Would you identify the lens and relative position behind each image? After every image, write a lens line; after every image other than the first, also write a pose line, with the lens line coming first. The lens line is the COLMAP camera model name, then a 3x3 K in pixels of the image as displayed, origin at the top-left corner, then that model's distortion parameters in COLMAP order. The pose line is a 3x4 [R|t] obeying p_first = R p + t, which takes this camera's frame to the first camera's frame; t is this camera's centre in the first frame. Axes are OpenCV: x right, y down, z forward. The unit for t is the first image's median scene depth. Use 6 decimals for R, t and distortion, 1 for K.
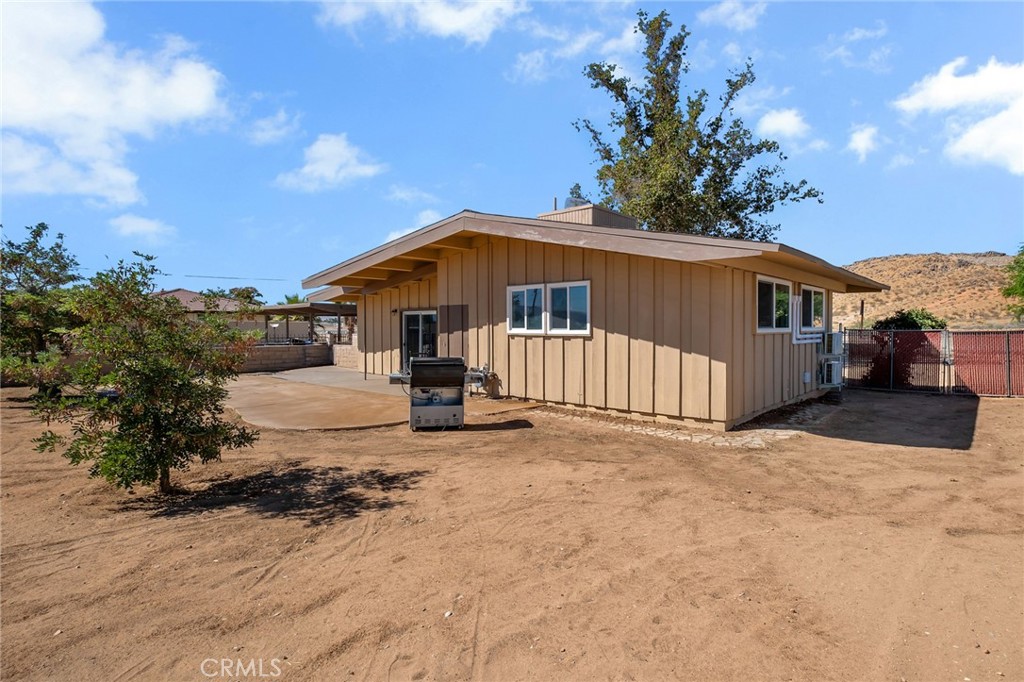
lens RADIAL K [[514.4, 0, 539.9], [0, 514.4, 339.7], [0, 0, 1]] dist [-0.000723, -0.000305]
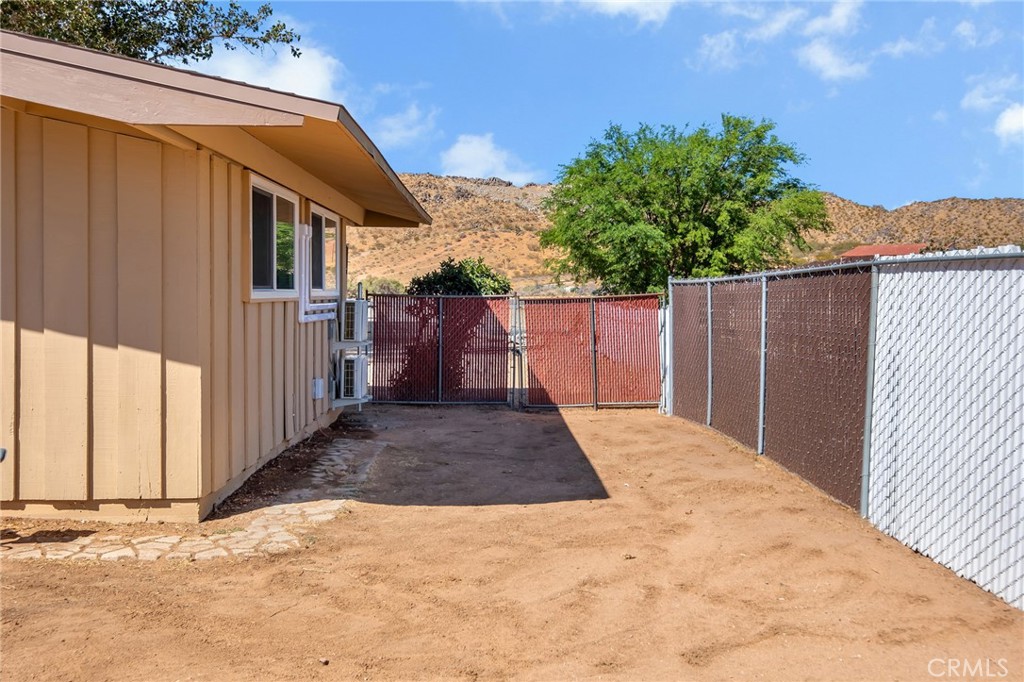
lens RADIAL K [[1051.6, 0, 511.6], [0, 1051.6, 310.0], [0, 0, 1]] dist [0.006376, 0.008959]
pose [[0.740365, -0.005516, 0.672182, -0.030983], [0.010470, 0.999940, -0.003326, 0.001786], [-0.672123, 0.009501, 0.740378, 0.100949]]
